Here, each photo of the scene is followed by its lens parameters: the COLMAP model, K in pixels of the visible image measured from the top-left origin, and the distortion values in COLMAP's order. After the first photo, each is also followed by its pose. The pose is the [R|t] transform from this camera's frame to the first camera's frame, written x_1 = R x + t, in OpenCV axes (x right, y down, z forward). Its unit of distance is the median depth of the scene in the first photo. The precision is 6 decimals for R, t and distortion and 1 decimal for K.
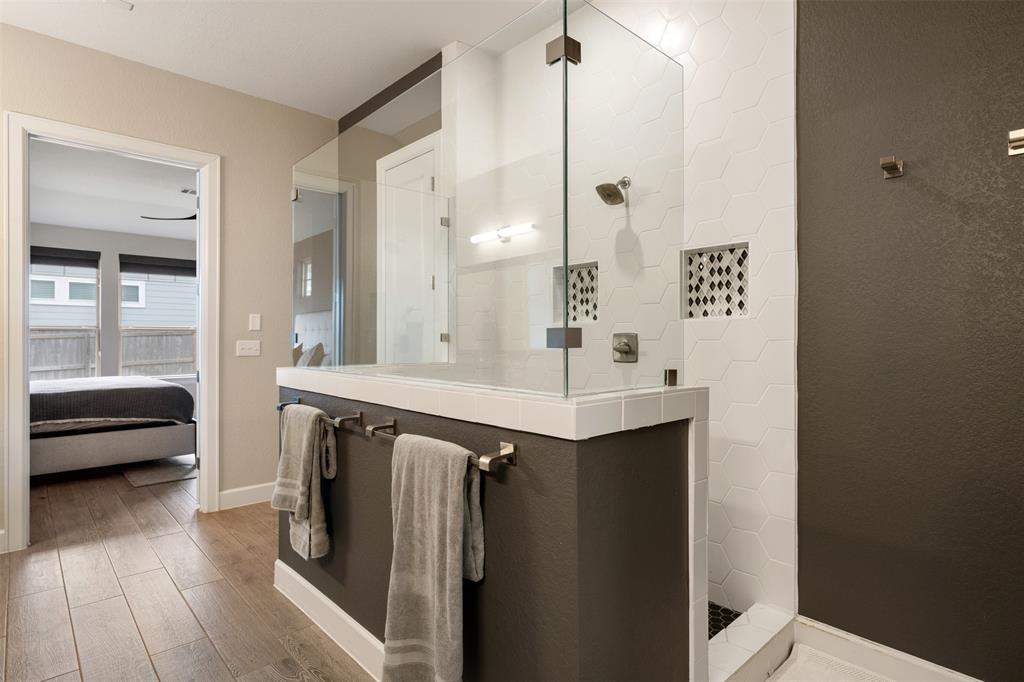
lens RADIAL K [[543.1, 0, 542.4], [0, 543.1, 343.6], [0, 0, 1]] dist [-0.025332, 0.000620]
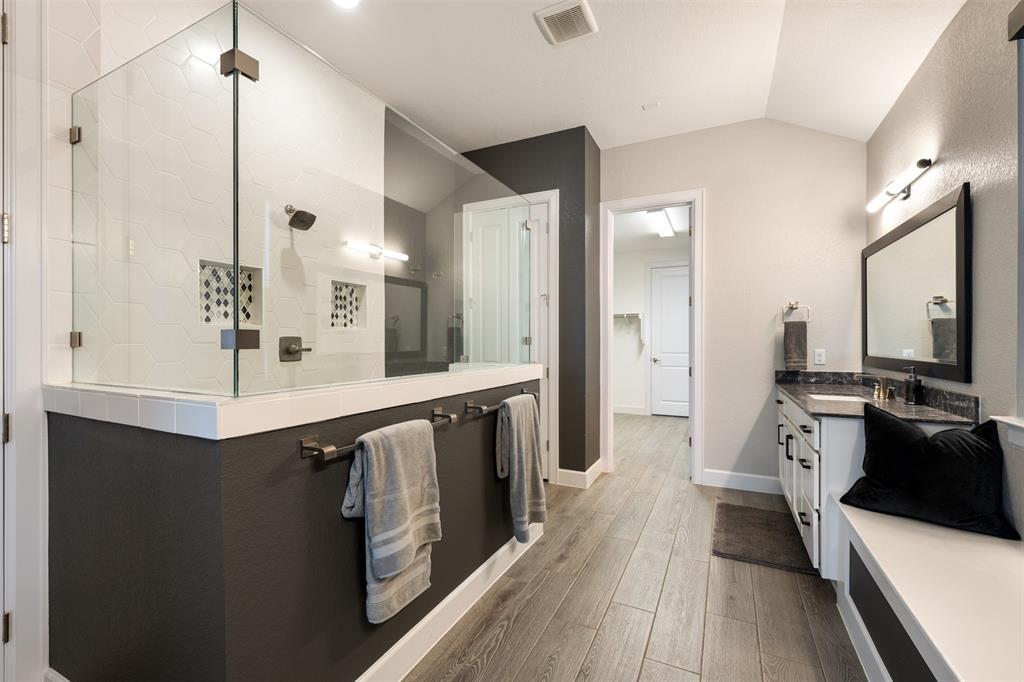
lens RADIAL K [[440.2, 0, 512.0], [0, 440.2, 341.0], [0, 0, 1]] dist [0.000966, 0.000101]
pose [[-0.339651, -0.004826, 0.940539, -0.831783], [-0.001698, 0.999988, 0.004518, -0.014026], [-0.940550, -0.000062, -0.339655, 0.786847]]
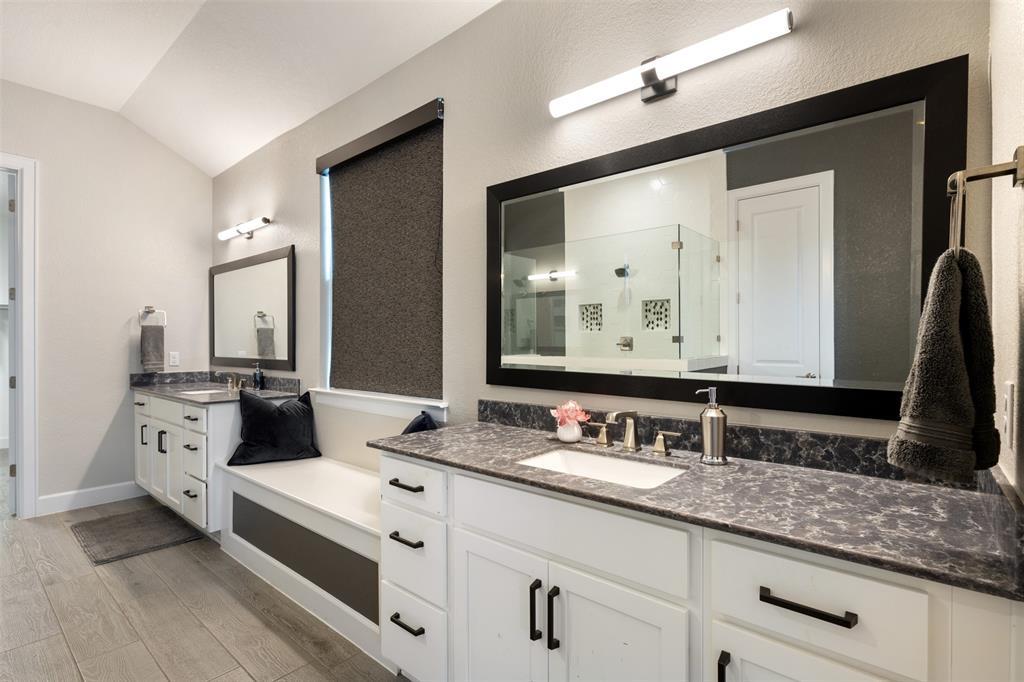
lens RADIAL K [[483.6, 0, 511.5], [0, 483.6, 346.5], [0, 0, 1]] dist [0.000401, 0.000342]
pose [[-0.995449, -0.006633, -0.095069, -0.848499], [-0.006908, 0.999973, 0.002572, -0.014261], [0.095049, 0.003217, -0.995467, 1.094145]]
